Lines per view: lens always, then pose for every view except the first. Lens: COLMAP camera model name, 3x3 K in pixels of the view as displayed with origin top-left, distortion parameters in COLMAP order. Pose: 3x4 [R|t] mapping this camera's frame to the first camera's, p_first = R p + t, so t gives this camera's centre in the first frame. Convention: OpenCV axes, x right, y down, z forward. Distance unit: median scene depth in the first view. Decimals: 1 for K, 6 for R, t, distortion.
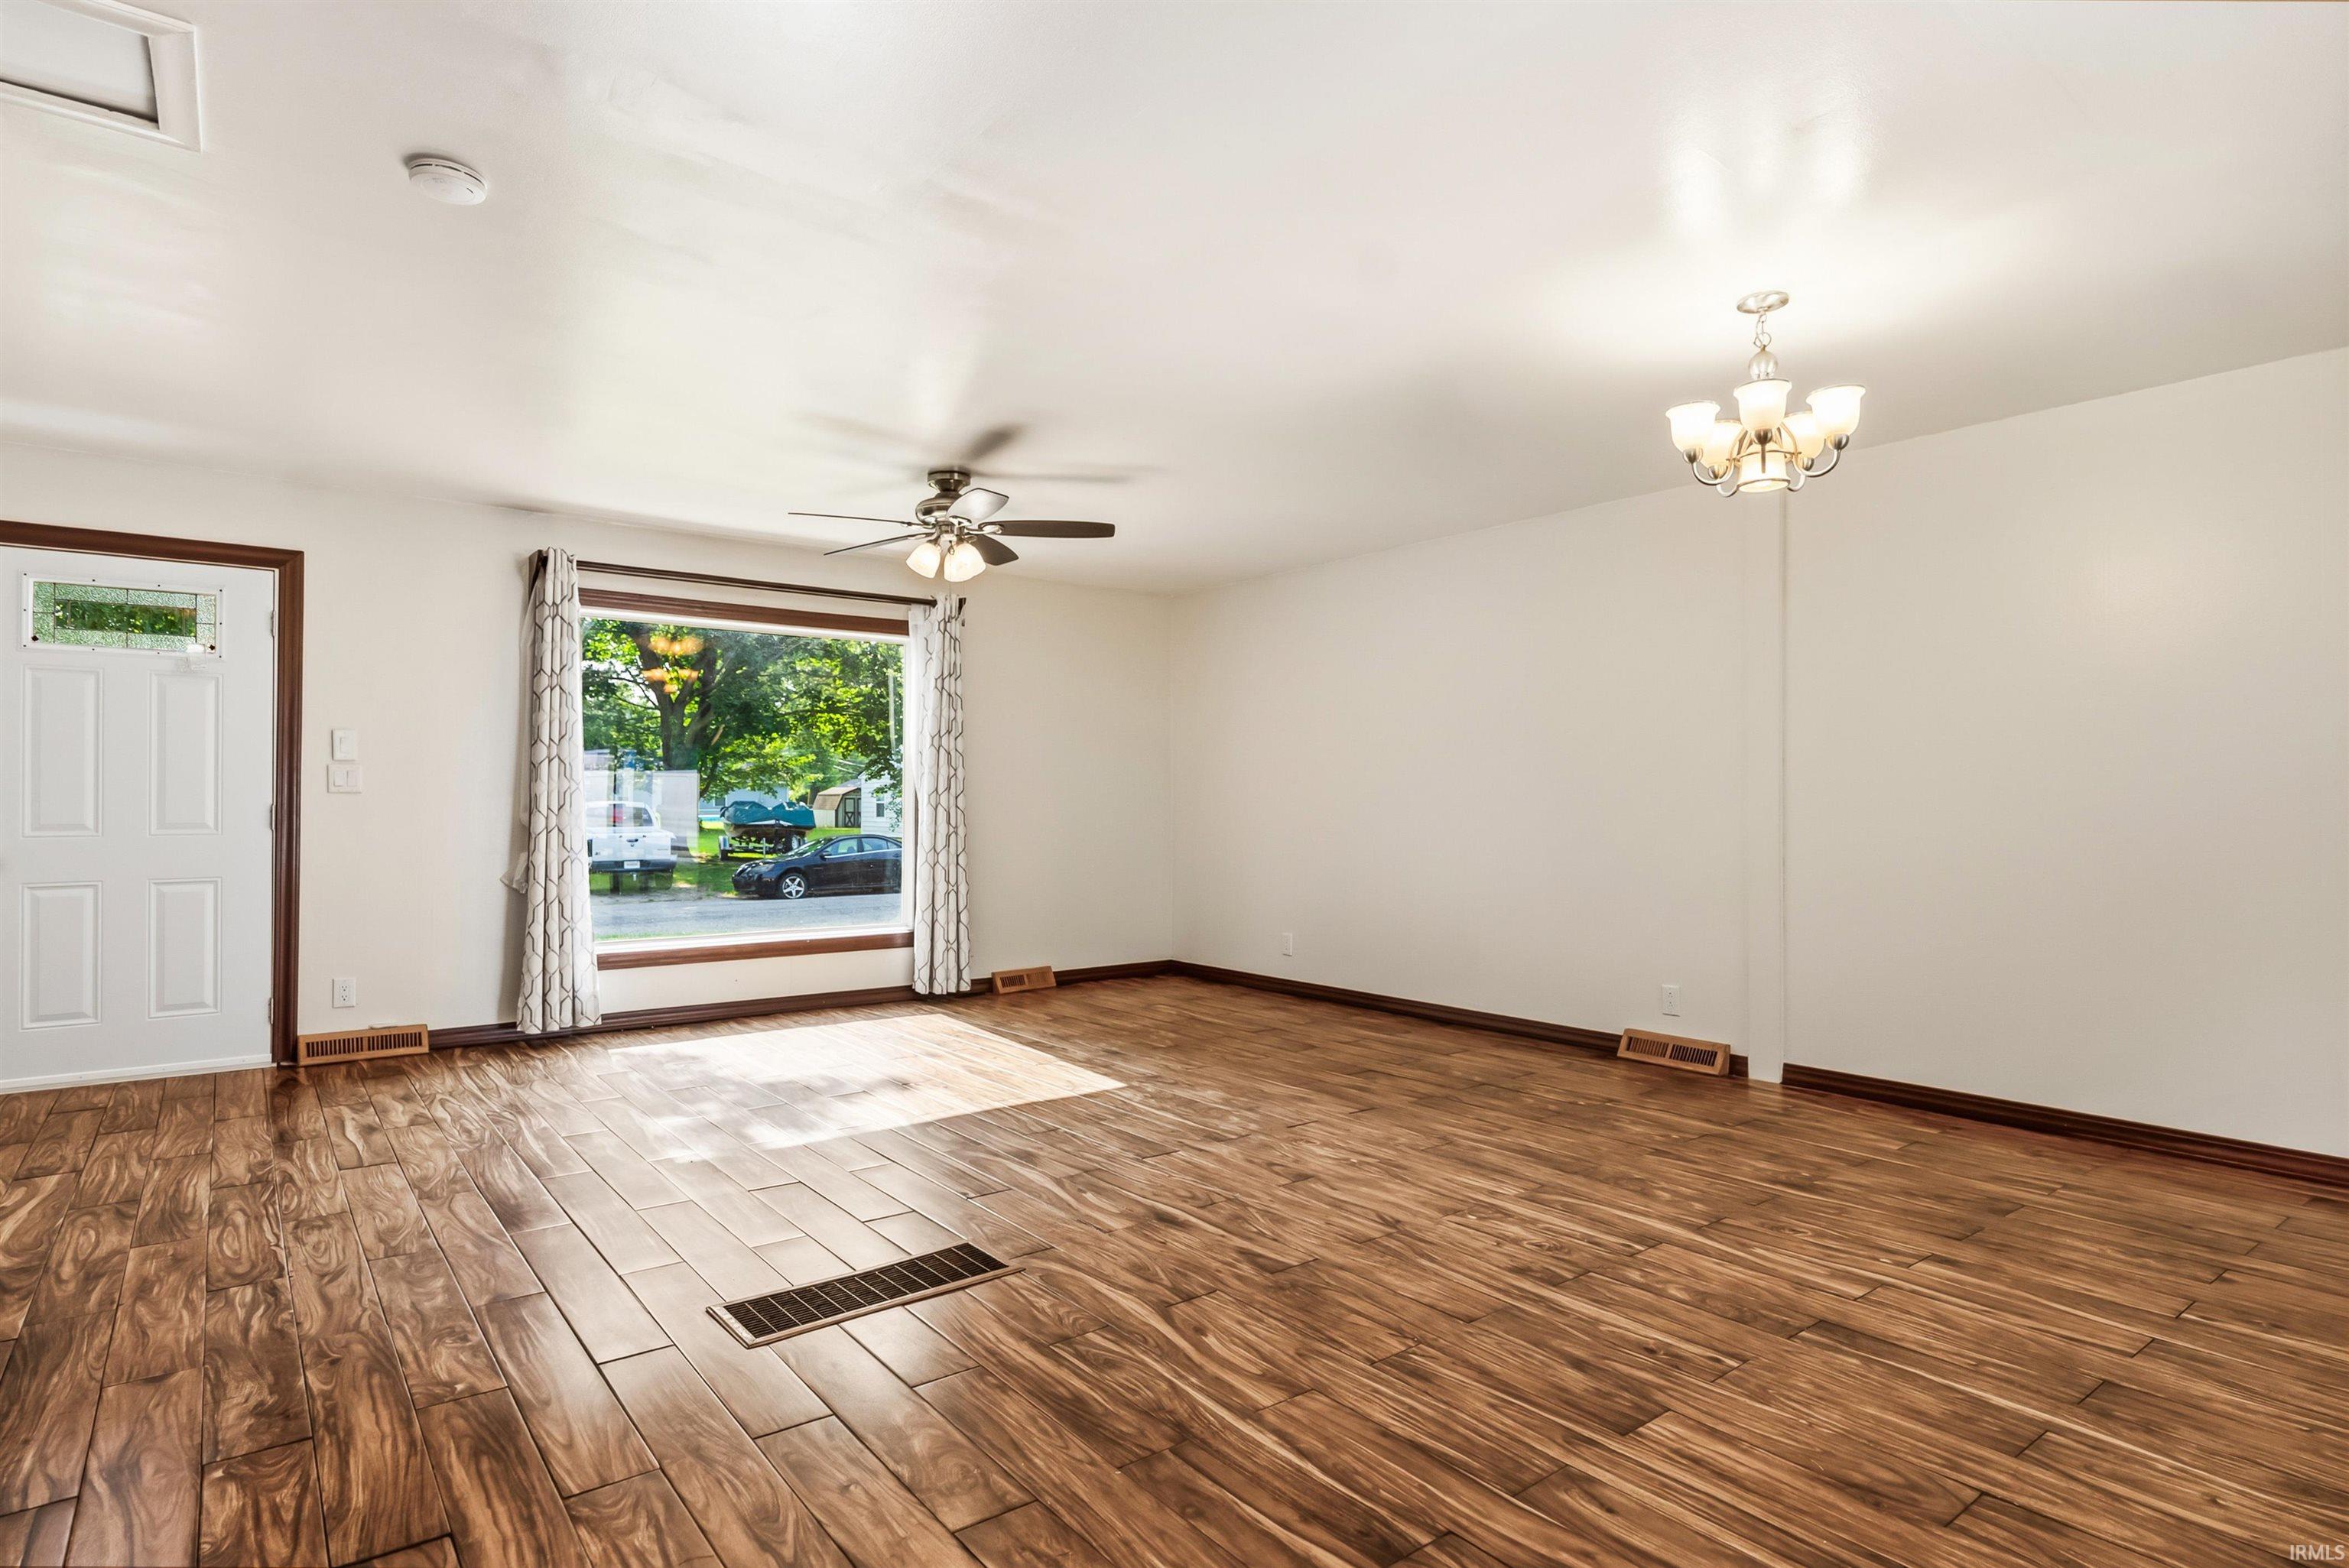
lens RADIAL K [[1237.1, 0, 1185.6], [0, 1237.1, 769.1], [0, 0, 1]] dist [-0.003194, 0.002733]
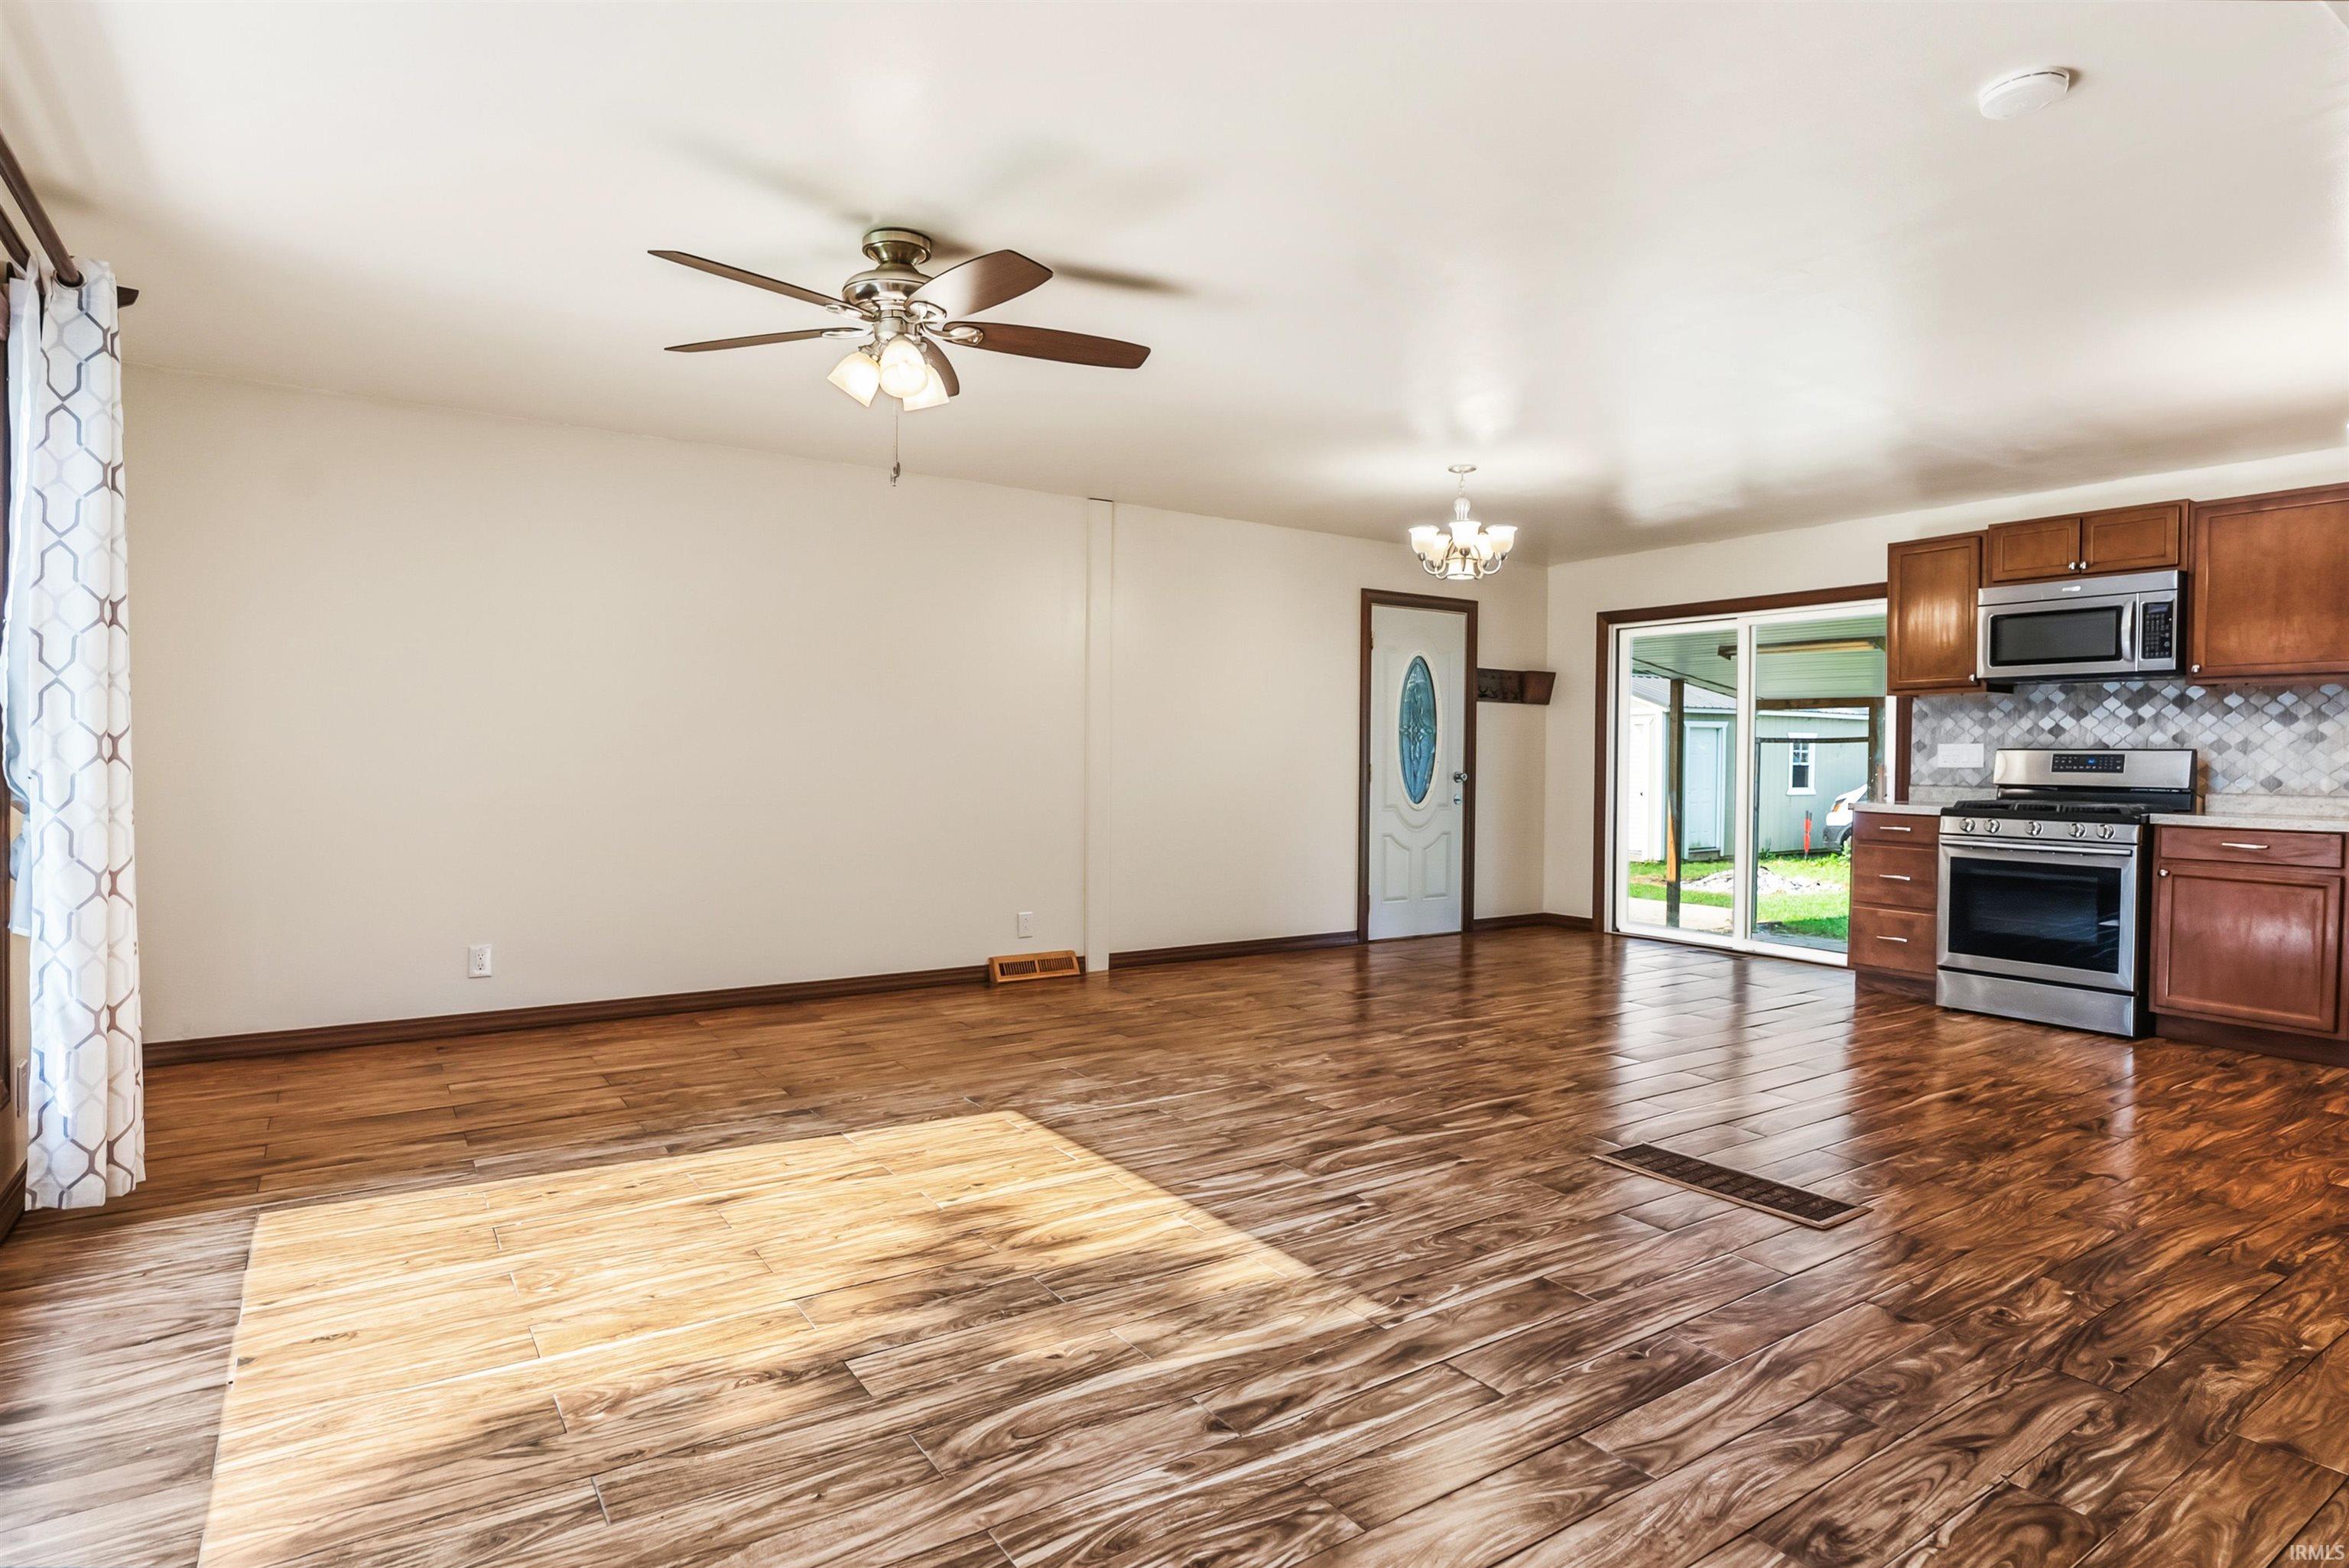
lens RADIAL K [[1239.5, 0, 1190.0], [0, 1239.5, 782.2], [0, 0, 1]] dist [-0.002292, 0.001186]
pose [[0.059607, -0.020759, 0.998006, -1.308924], [-0.036604, 0.999066, 0.022967, 0.029528], [-0.997551, -0.037900, 0.058792, 1.309235]]
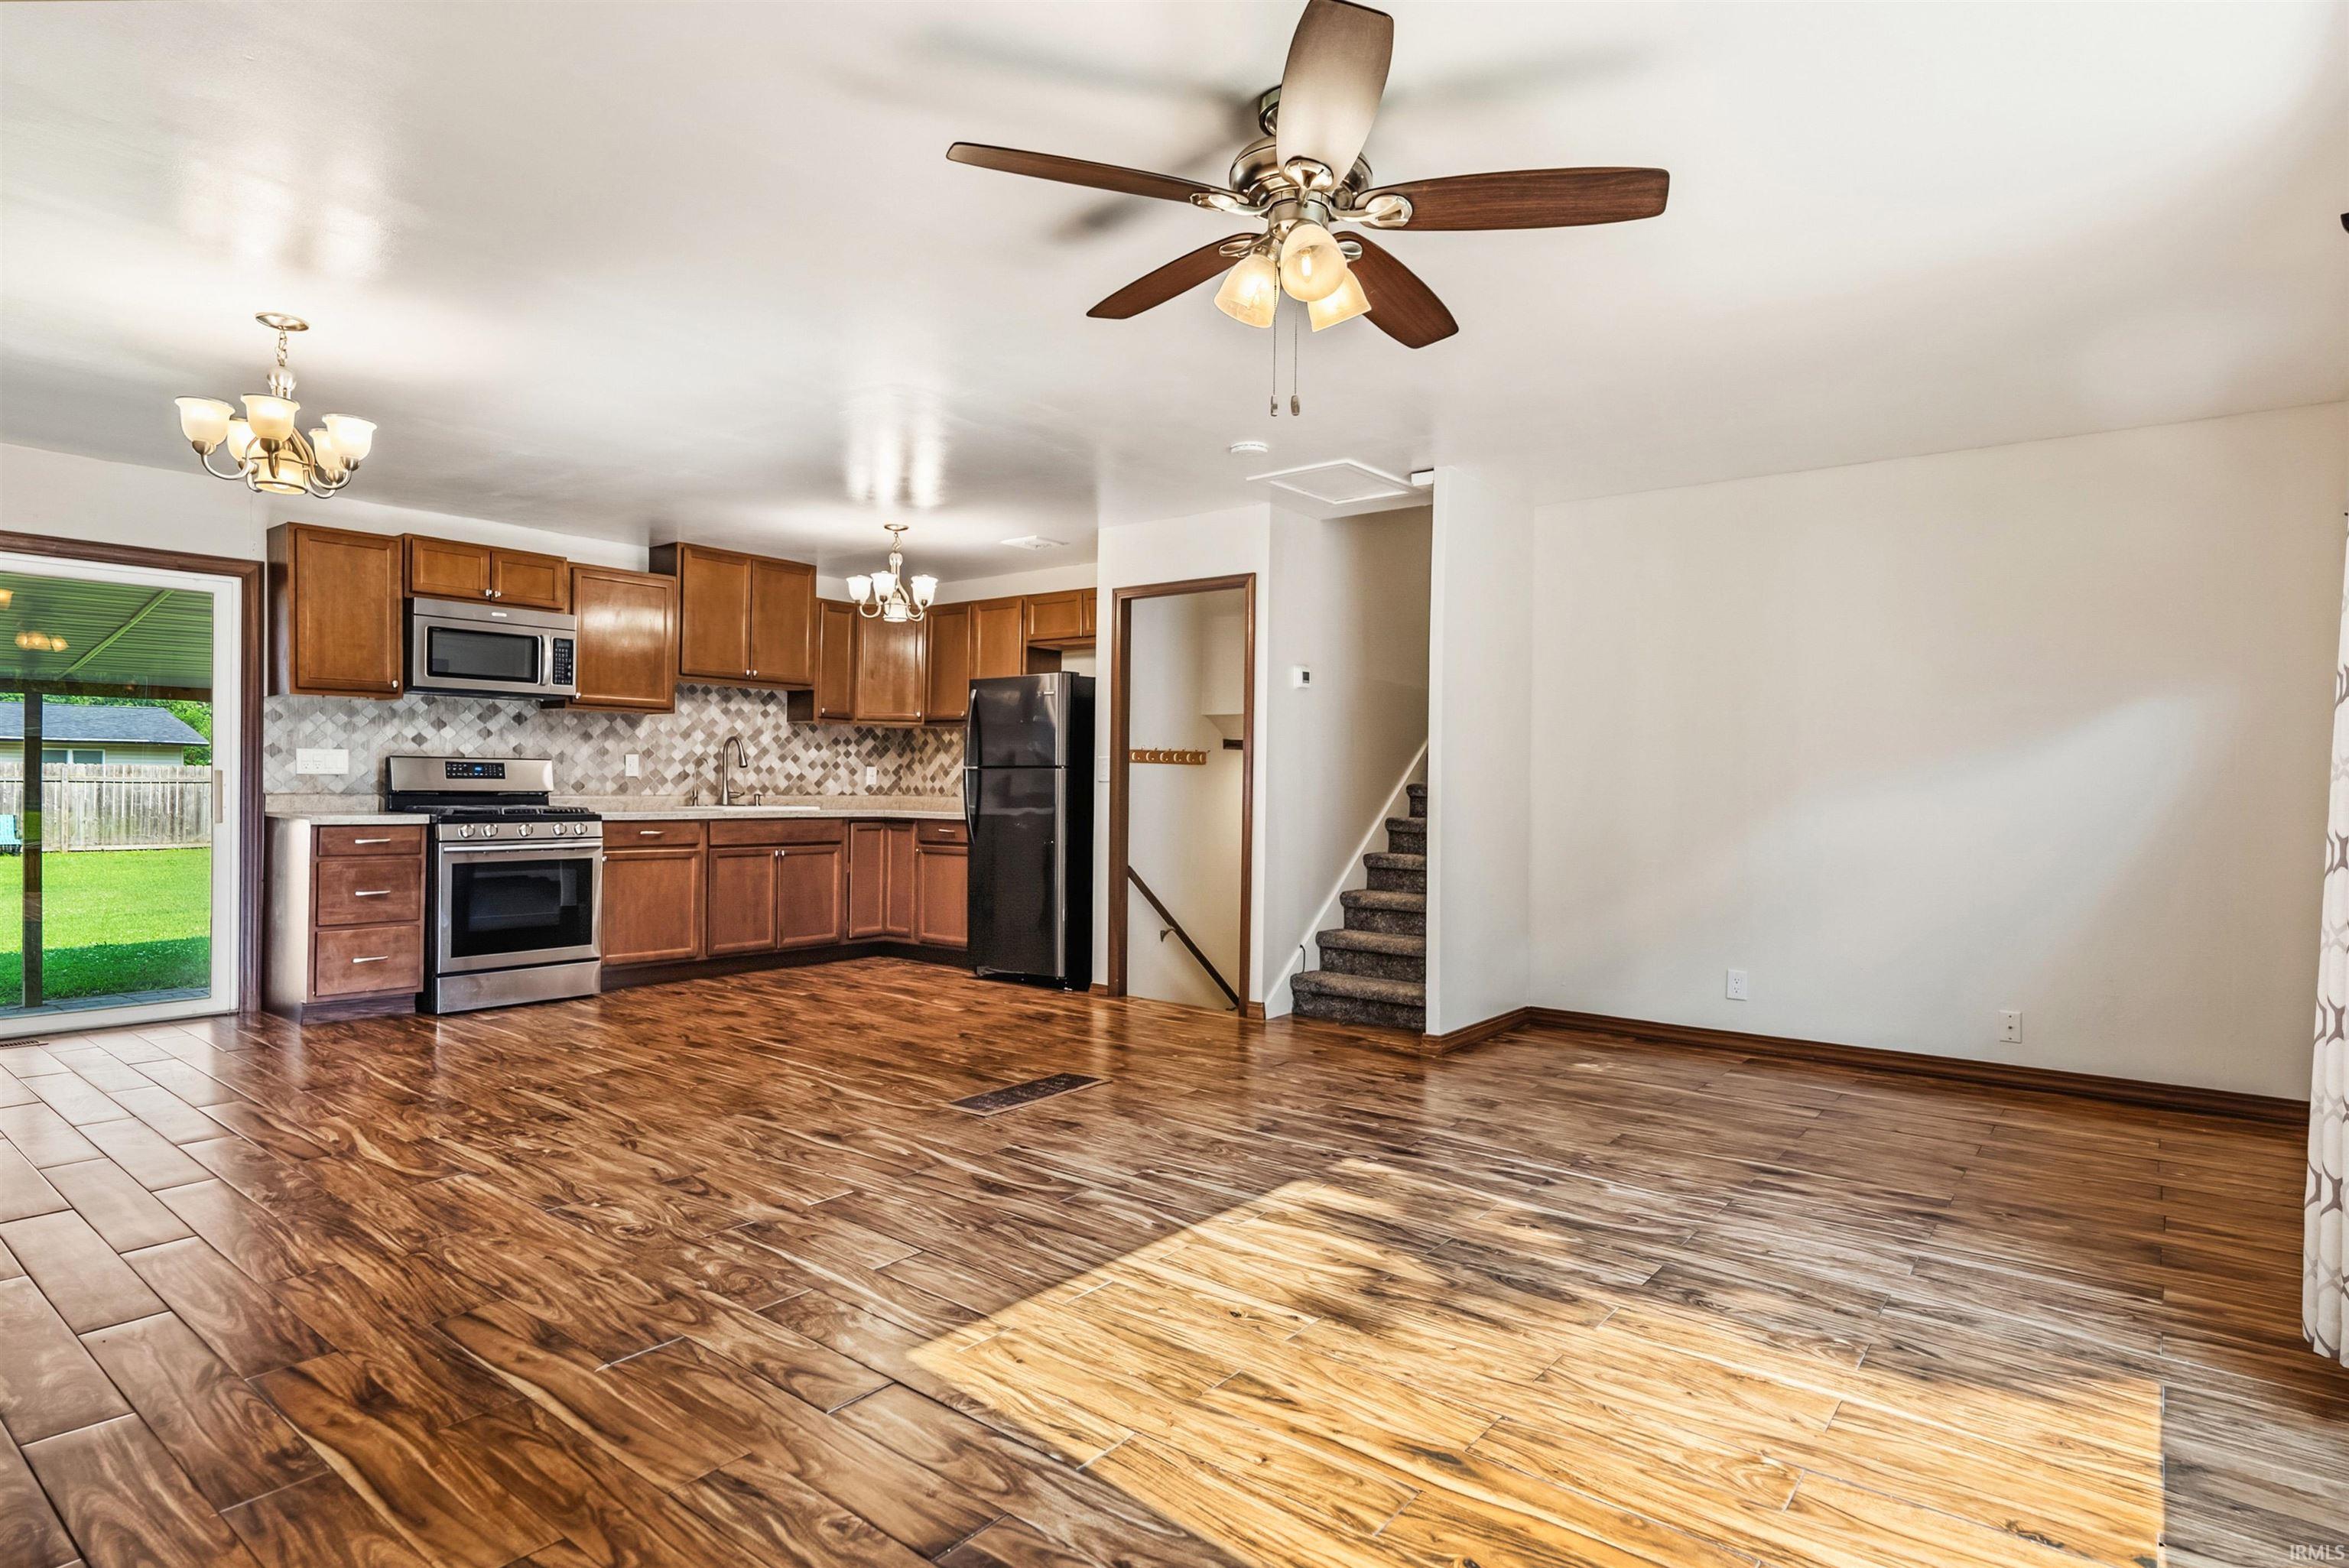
lens RADIAL K [[1243.7, 0, 1180.2], [0, 1243.7, 796.9], [0, 0, 1]] dist [-0.004135, 0.003322]
pose [[-0.972486, -0.010517, -0.232723, -0.062732], [-0.007536, 0.999878, -0.013693, 0.057380], [0.232839, -0.011562, -0.972447, 2.341531]]
